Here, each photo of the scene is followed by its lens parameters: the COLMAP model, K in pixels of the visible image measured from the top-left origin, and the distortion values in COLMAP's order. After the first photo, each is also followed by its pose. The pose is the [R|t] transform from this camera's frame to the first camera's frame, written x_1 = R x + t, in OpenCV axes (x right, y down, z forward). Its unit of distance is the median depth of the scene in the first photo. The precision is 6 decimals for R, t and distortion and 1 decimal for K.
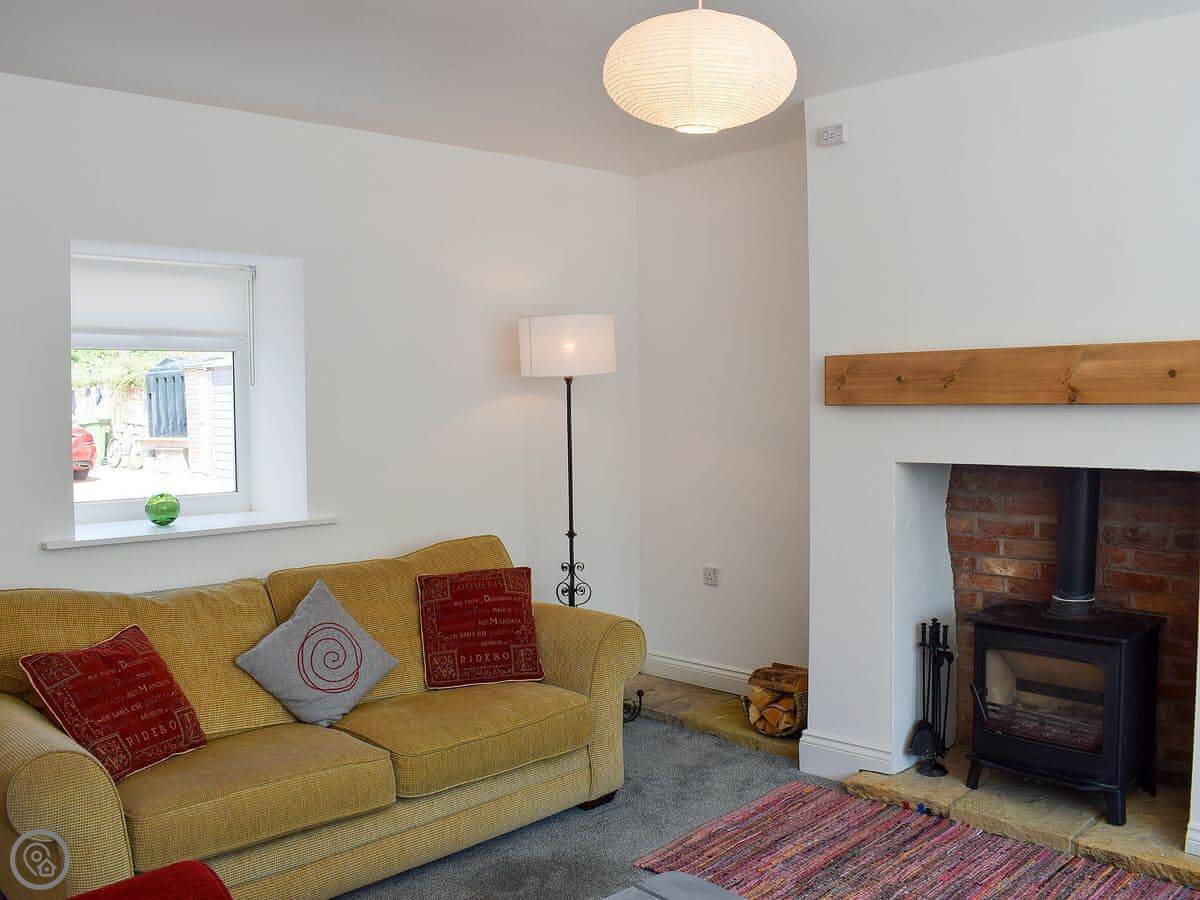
lens RADIAL K [[1102.4, 0, 602.4], [0, 1102.4, 425.2], [0, 0, 1]] dist [-0.090222, 0.004971]
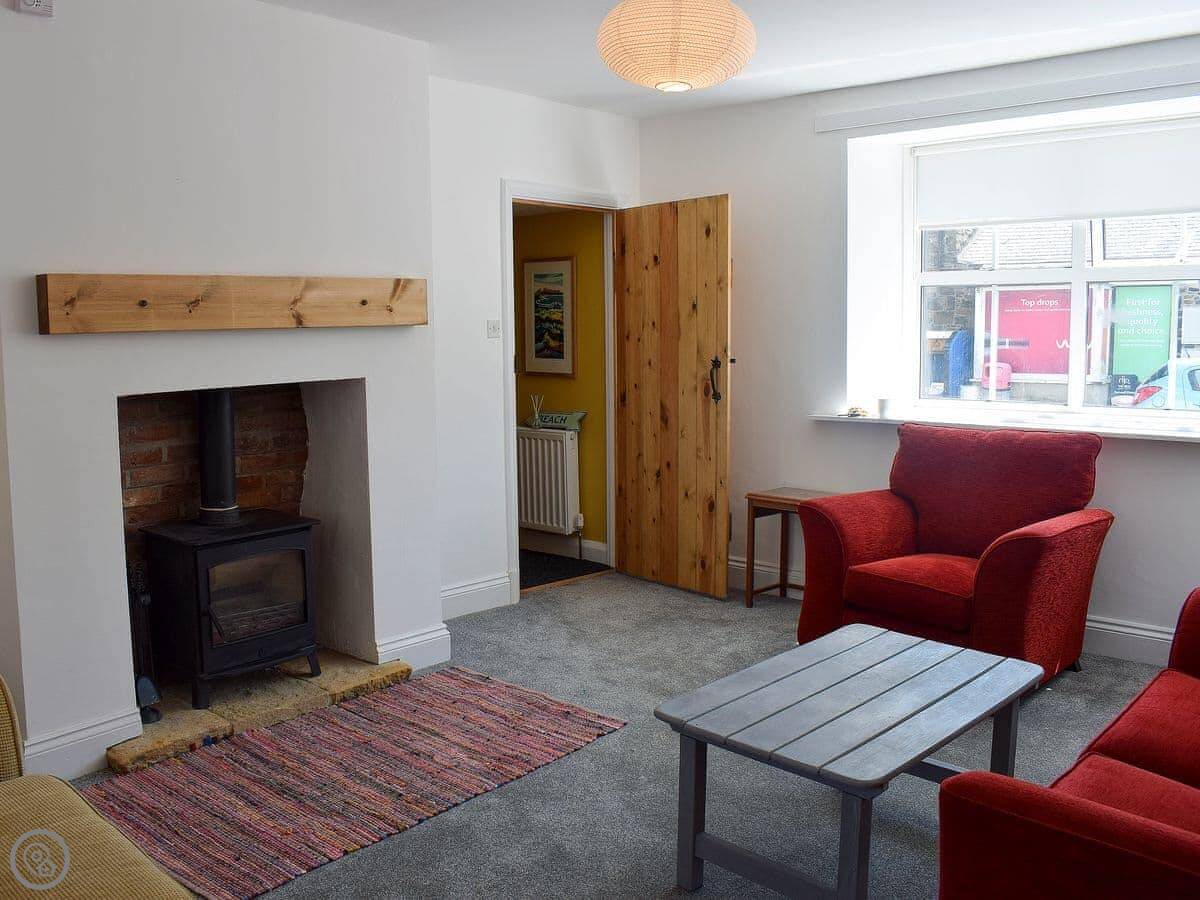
lens RADIAL K [[1052.7, 0, 600.0], [0, 1052.7, 450.0], [0, 0, 1]] dist [-0.081963, 0.011978]
pose [[-0.097256, -0.113383, 0.988780, -0.652377], [0.035030, 0.992484, 0.117254, -0.008737], [-0.994643, 0.046041, -0.092553, 0.724522]]
